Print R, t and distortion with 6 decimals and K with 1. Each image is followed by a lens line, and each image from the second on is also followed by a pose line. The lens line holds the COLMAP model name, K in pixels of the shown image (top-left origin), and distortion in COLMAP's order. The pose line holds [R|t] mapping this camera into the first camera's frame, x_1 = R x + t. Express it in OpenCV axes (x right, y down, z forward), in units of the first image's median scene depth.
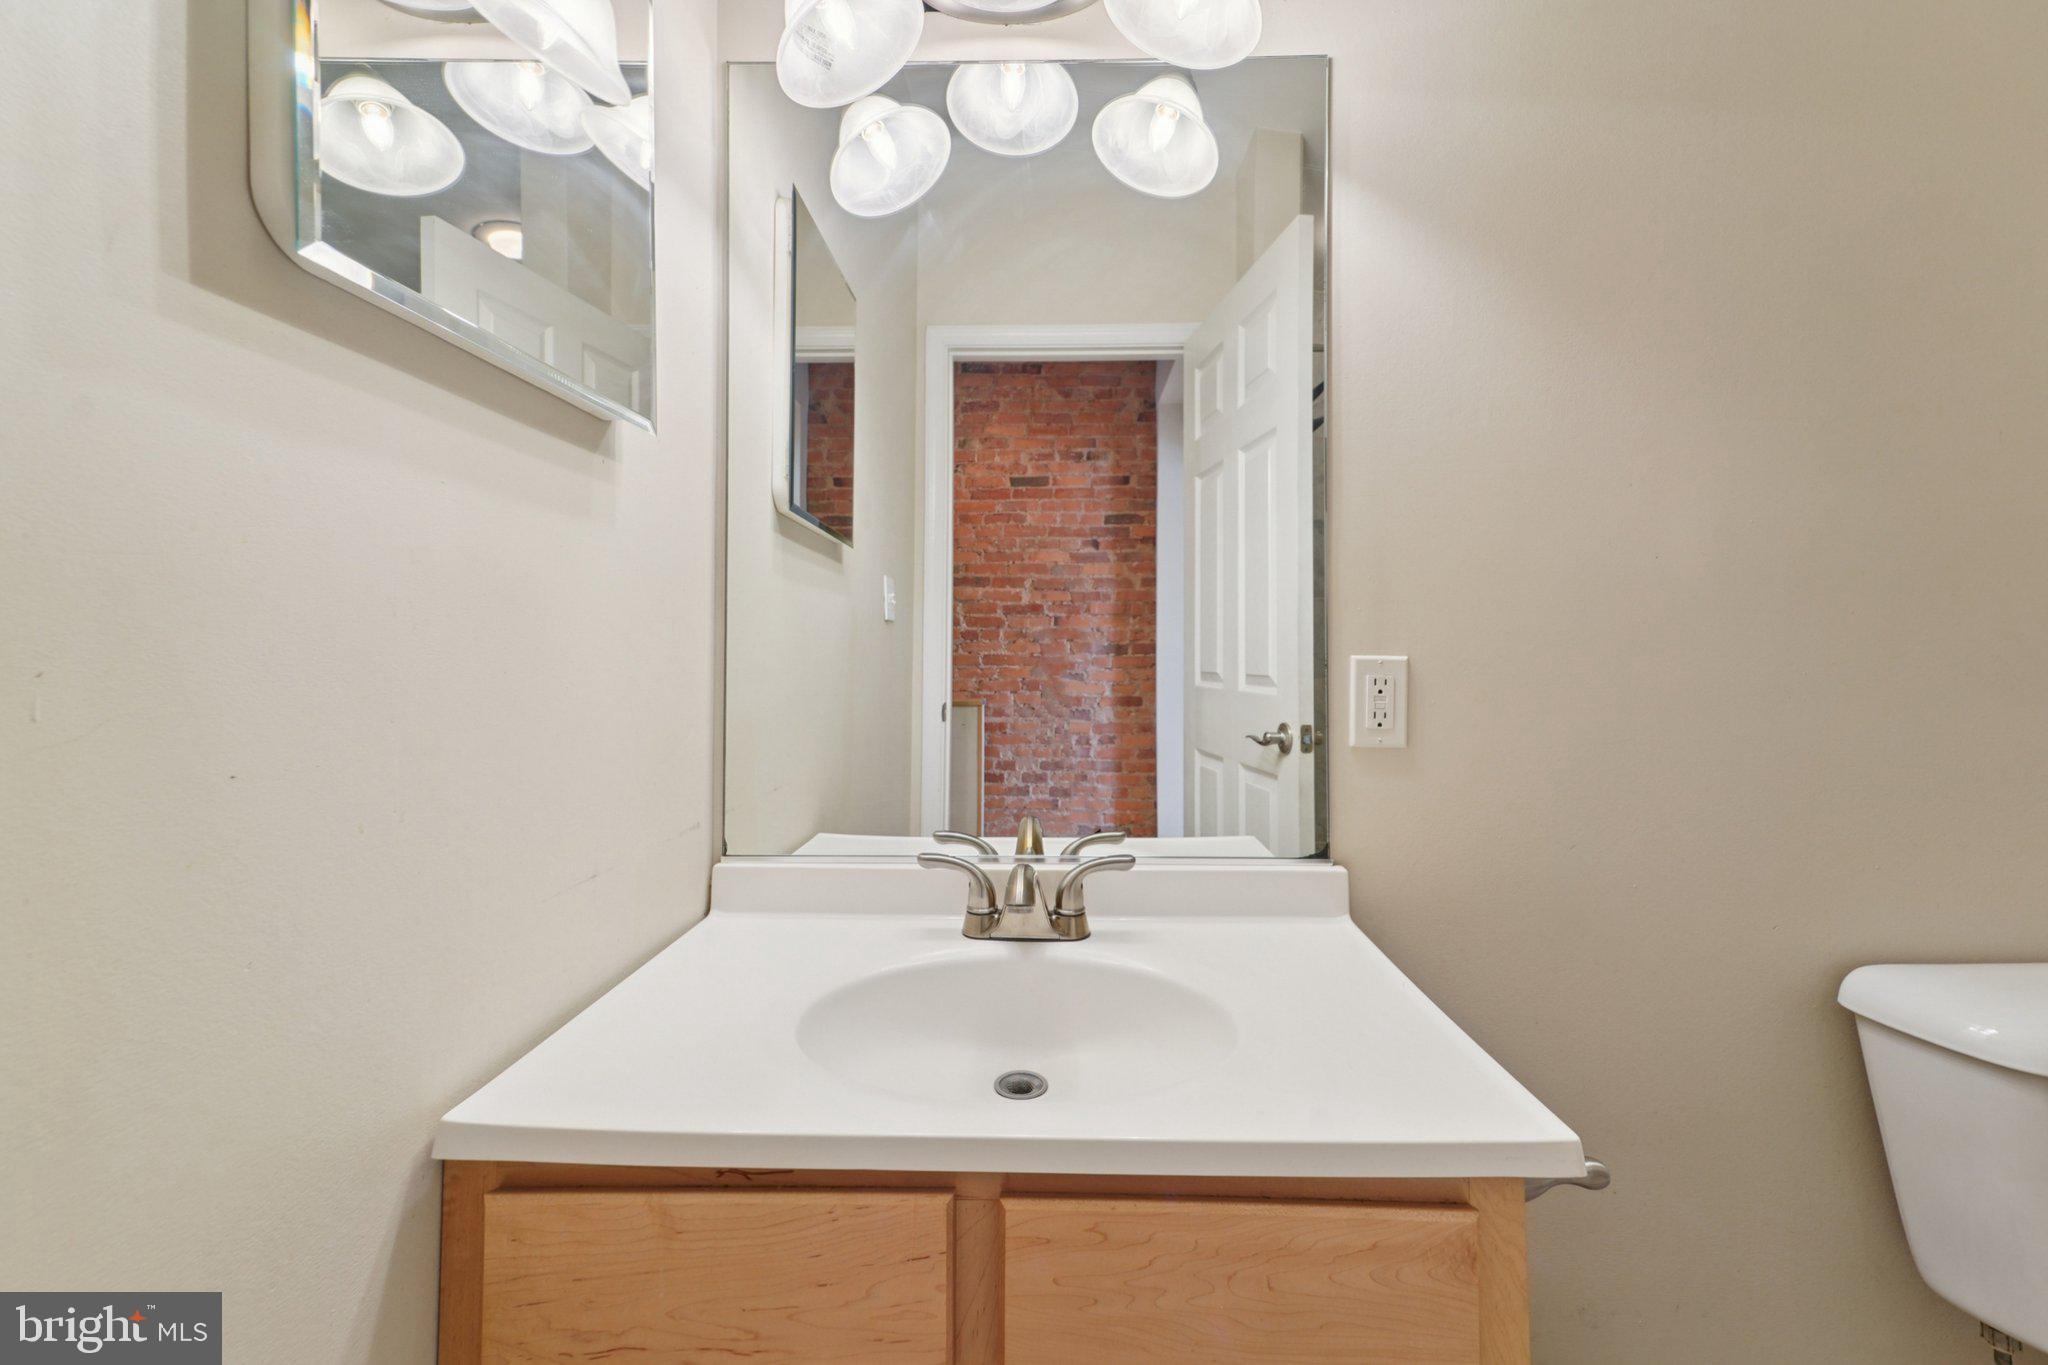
lens RADIAL K [[831.7, 0, 1023.2], [0, 831.7, 688.0], [0, 0, 1]] dist [-0.000828, -0.001121]
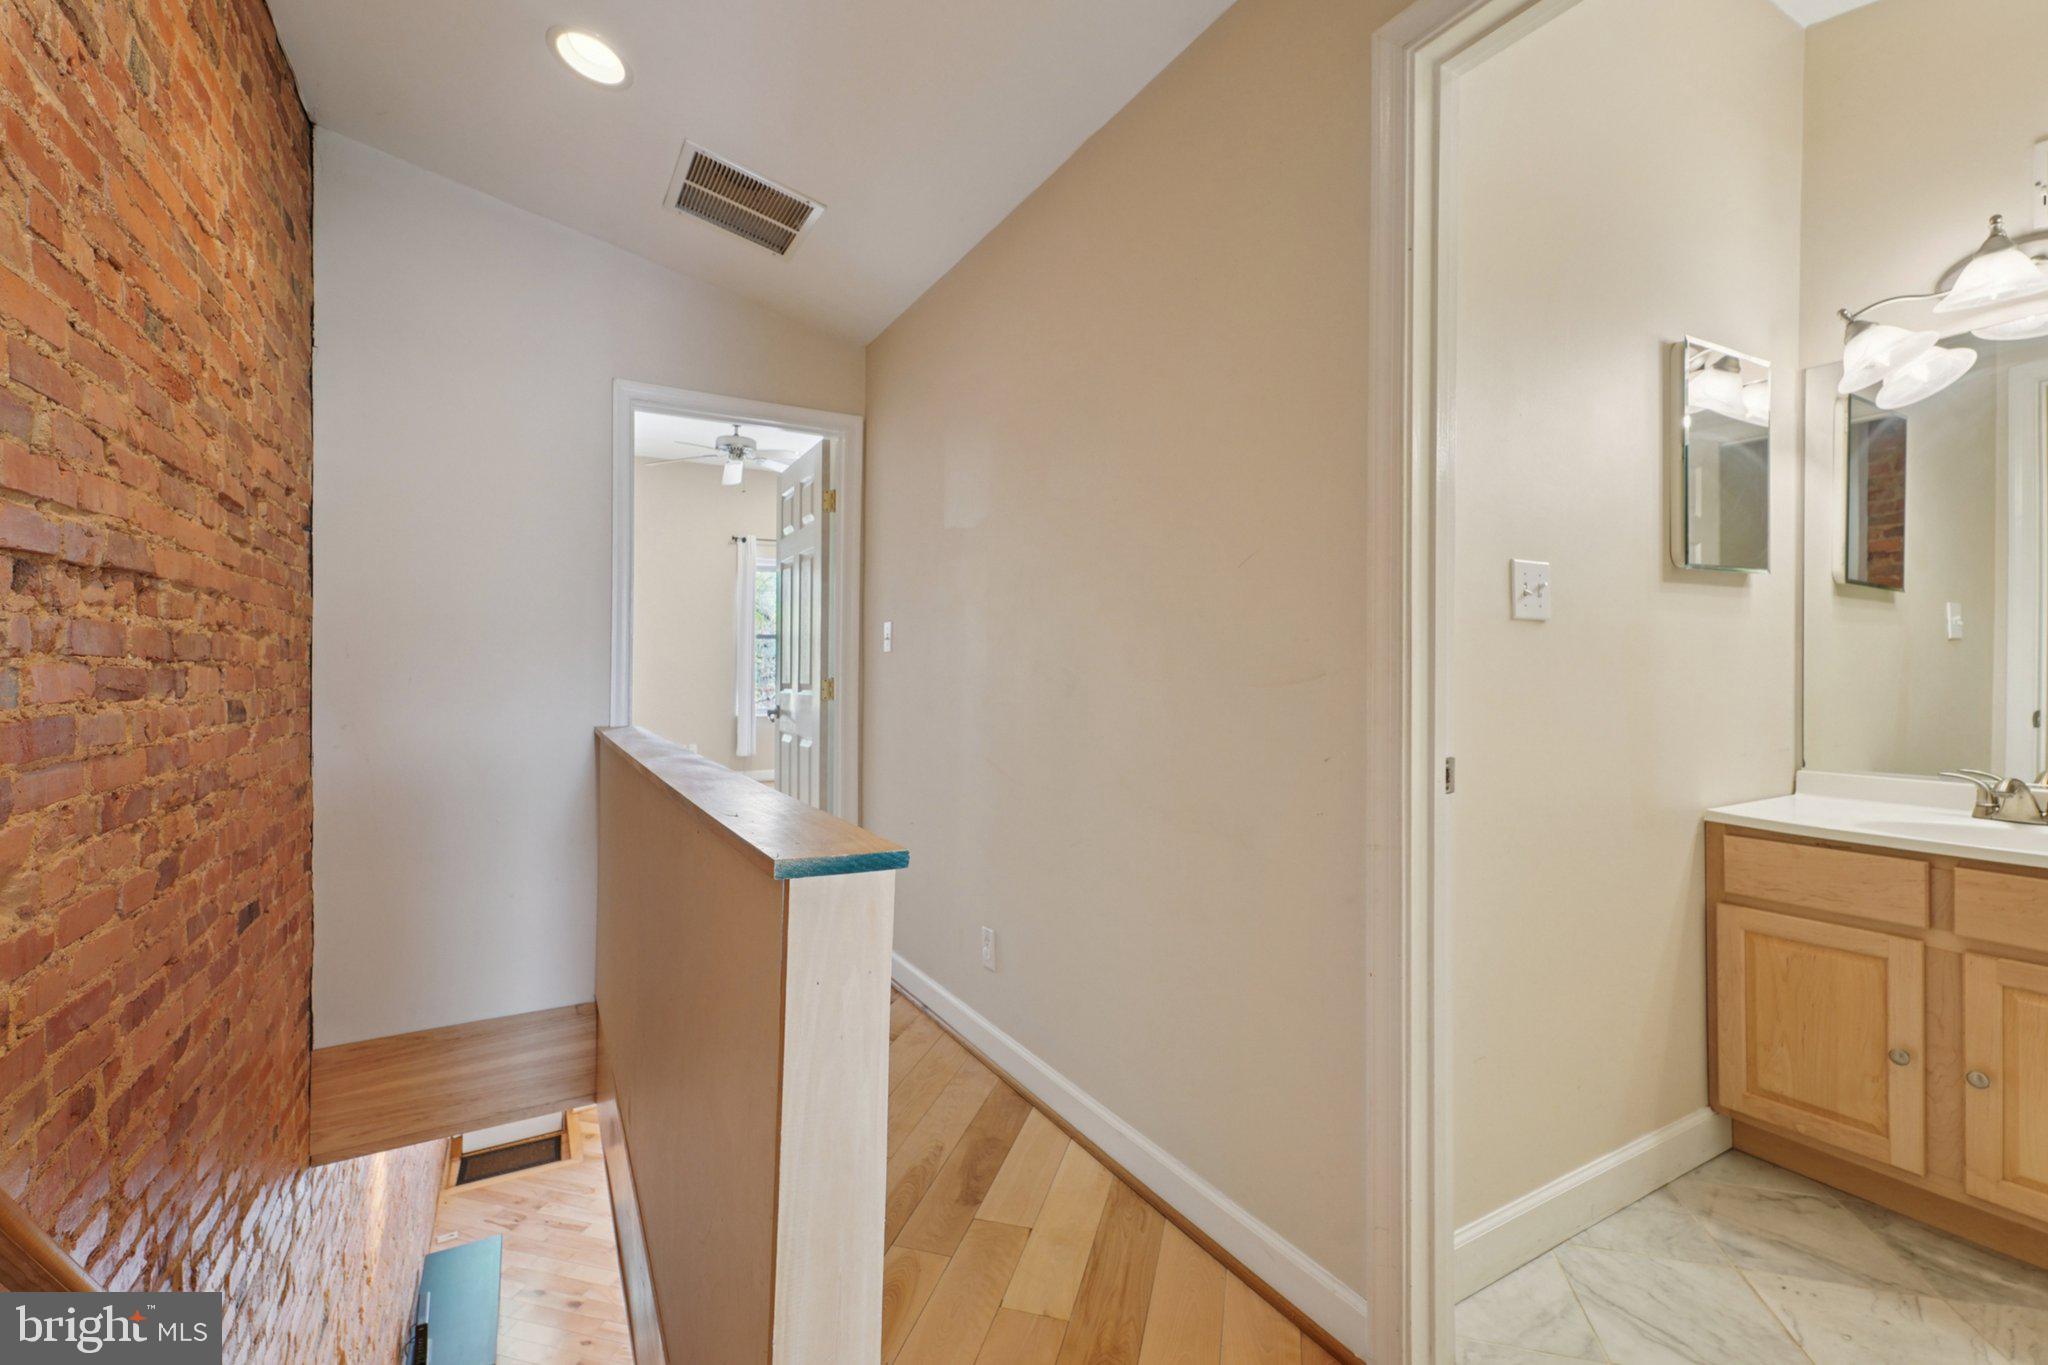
lens RADIAL K [[831.7, 0, 1023.2], [0, 831.7, 688.0], [0, 0, 1]] dist [-0.000828, -0.001121]
pose [[0.497059, -0.003859, -0.867708, 0.464657], [-0.015746, 0.999785, -0.013466, 0.063953], [0.867574, 0.020357, 0.496892, -1.702236]]
